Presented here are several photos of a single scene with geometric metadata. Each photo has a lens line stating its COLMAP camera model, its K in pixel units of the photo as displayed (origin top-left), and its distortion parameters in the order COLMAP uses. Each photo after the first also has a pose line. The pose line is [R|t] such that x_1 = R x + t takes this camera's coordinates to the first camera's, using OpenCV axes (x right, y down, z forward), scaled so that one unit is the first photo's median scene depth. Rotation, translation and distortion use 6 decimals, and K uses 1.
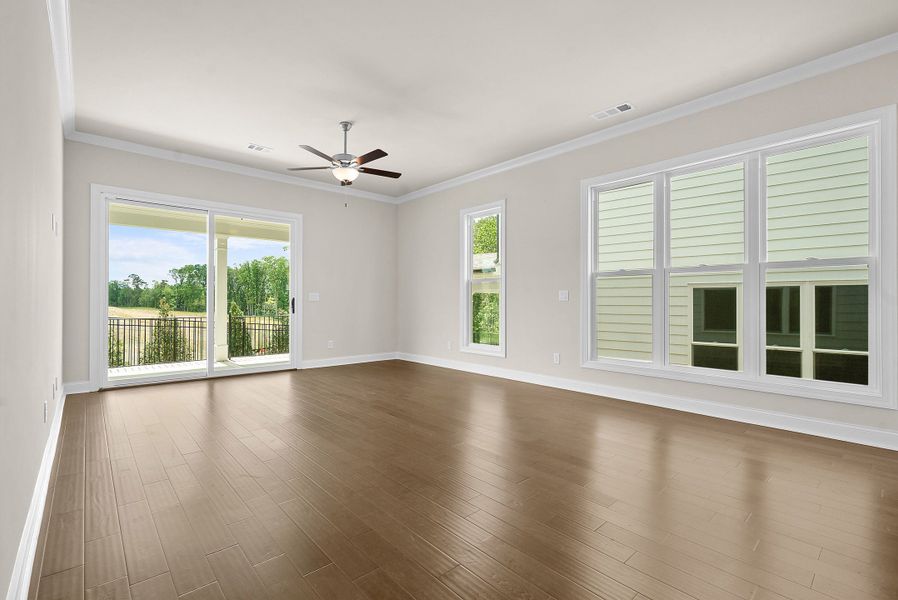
lens RADIAL K [[412.0, 0, 443.0], [0, 412.0, 299.0], [0, 0, 1]] dist [-0.003292, -0.000011]
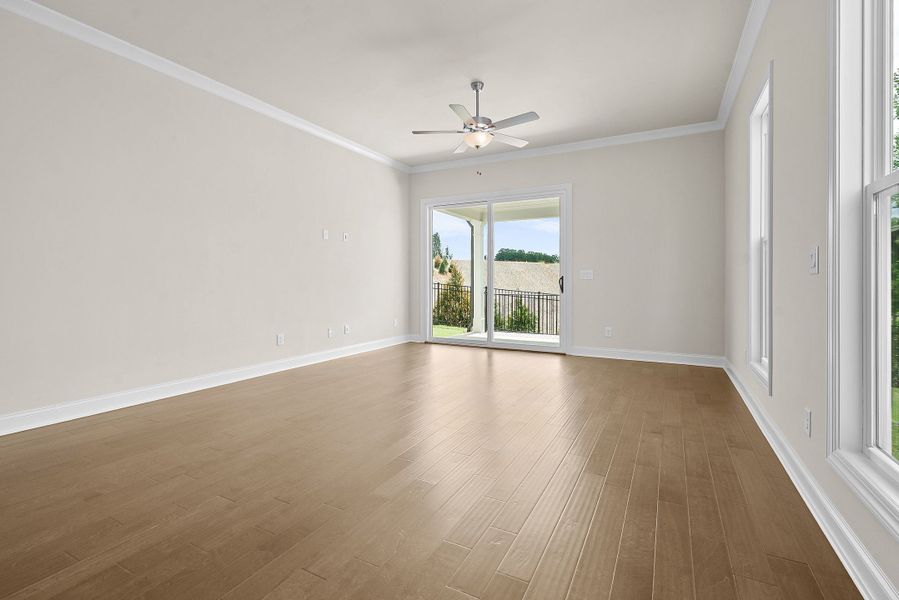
lens RADIAL K [[412.4, 0, 434.7], [0, 412.4, 281.8], [0, 0, 1]] dist [-0.003292, -0.000011]
pose [[0.337926, -0.001001, -0.941172, 0.457634], [0.007275, 0.999972, 0.001549, 0.007094], [0.941145, -0.007370, 0.337924, 0.467818]]
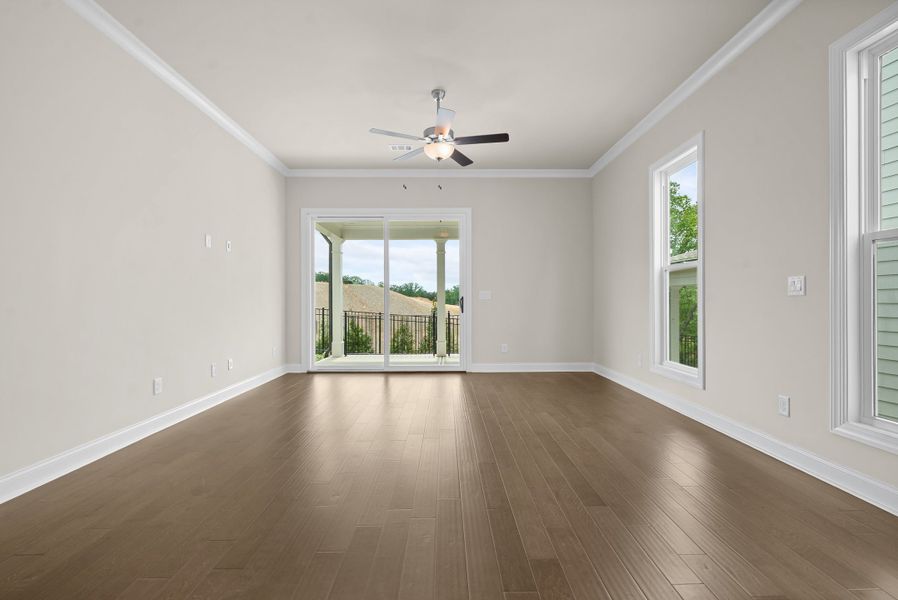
lens RADIAL K [[412.0, 0, 441.8], [0, 412.0, 301.4], [0, 0, 1]] dist [-0.003292, -0.000011]
pose [[0.753920, -0.004733, -0.656950, 0.255558], [0.009517, 0.999948, 0.003718, 0.004228], [0.656898, -0.009055, 0.753925, 0.278404]]
